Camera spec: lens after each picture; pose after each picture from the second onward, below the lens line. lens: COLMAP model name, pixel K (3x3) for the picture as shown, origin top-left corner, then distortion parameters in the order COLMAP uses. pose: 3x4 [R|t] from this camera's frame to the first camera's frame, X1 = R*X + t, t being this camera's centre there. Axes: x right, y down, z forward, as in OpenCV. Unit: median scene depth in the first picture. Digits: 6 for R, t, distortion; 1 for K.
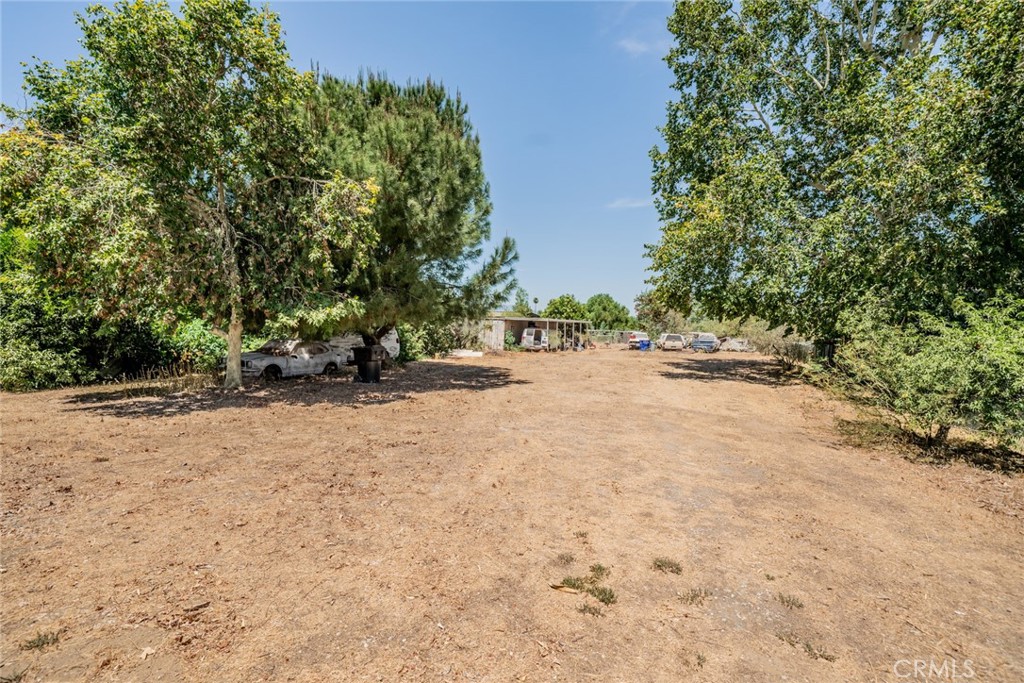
lens RADIAL K [[472.2, 0, 512.0], [0, 472.2, 341.5], [0, 0, 1]] dist [0.032452, 0.000968]
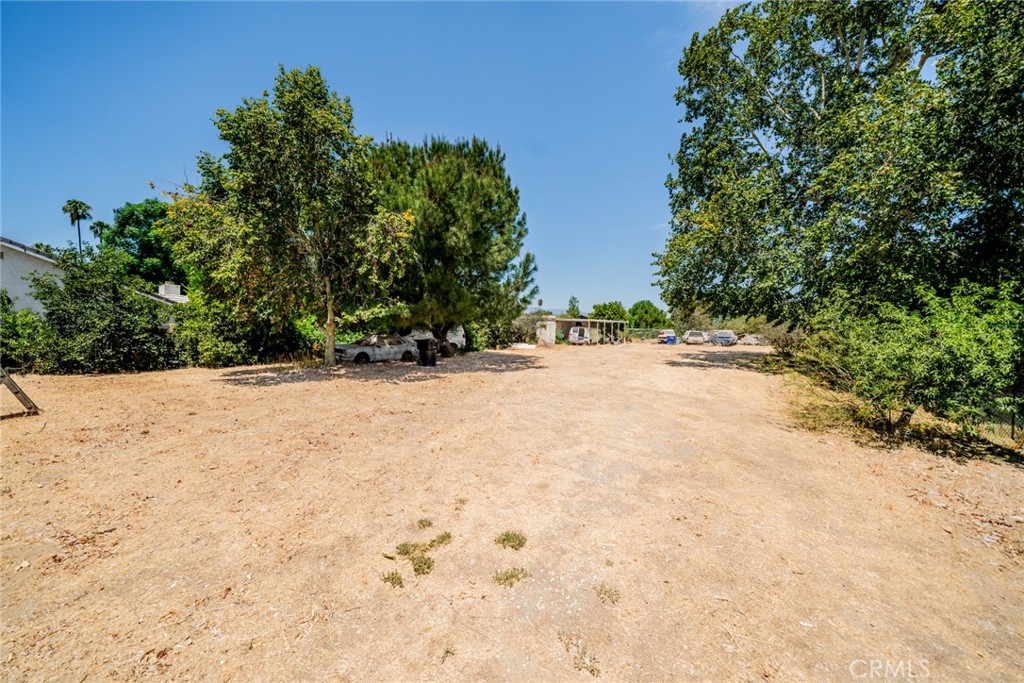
lens RADIAL K [[351.9, 0, 512.0], [0, 351.9, 341.5], [0, 0, 1]] dist [-0.000579, -0.000207]
pose [[0.982953, -0.000573, -0.183857, 0.115653], [0.002125, 0.999964, 0.008249, 0.008983], [0.183845, -0.008499, 0.982918, 0.062198]]
